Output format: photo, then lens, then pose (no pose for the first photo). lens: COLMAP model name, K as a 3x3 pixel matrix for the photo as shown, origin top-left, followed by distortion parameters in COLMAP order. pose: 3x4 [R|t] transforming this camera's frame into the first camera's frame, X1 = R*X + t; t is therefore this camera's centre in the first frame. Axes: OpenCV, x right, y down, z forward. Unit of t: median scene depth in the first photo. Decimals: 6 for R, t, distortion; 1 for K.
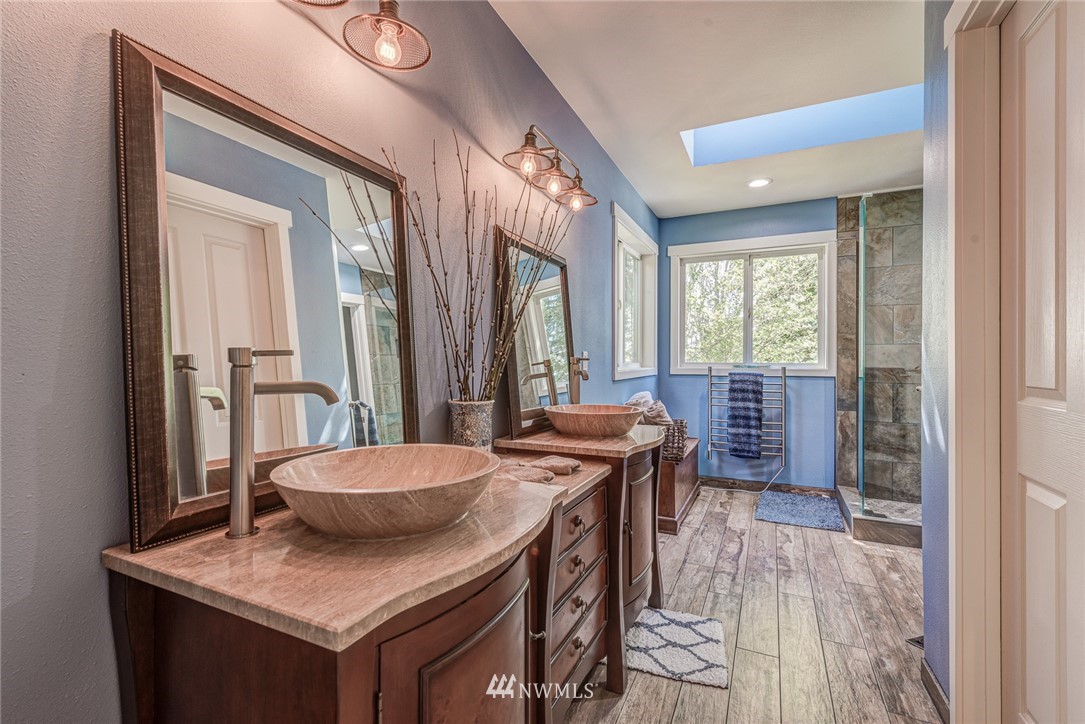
lens RADIAL K [[463.0, 0, 543.7], [0, 463.0, 359.1], [0, 0, 1]] dist [0.010740, -0.001641]
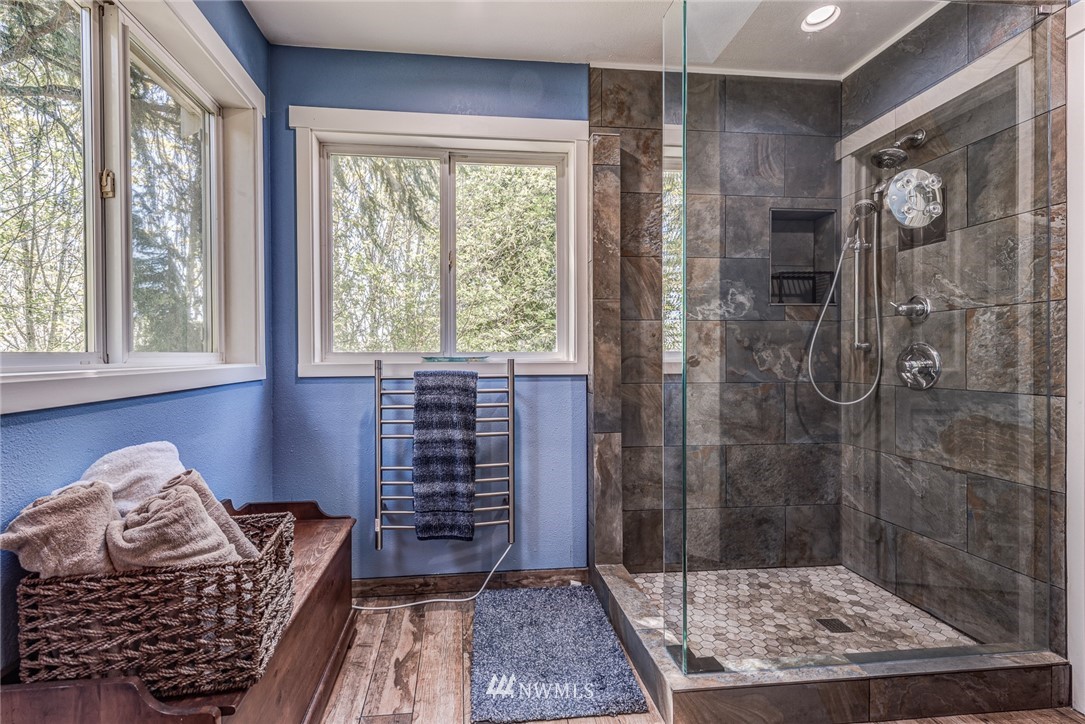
lens RADIAL K [[553.5, 0, 539.7], [0, 553.5, 358.7], [0, 0, 1]] dist [0.007342, -0.001543]
pose [[0.830799, -0.010540, 0.556473, 0.186246], [0.003660, 0.999903, 0.013475, 0.008298], [-0.556561, -0.009158, 0.830756, 0.445318]]
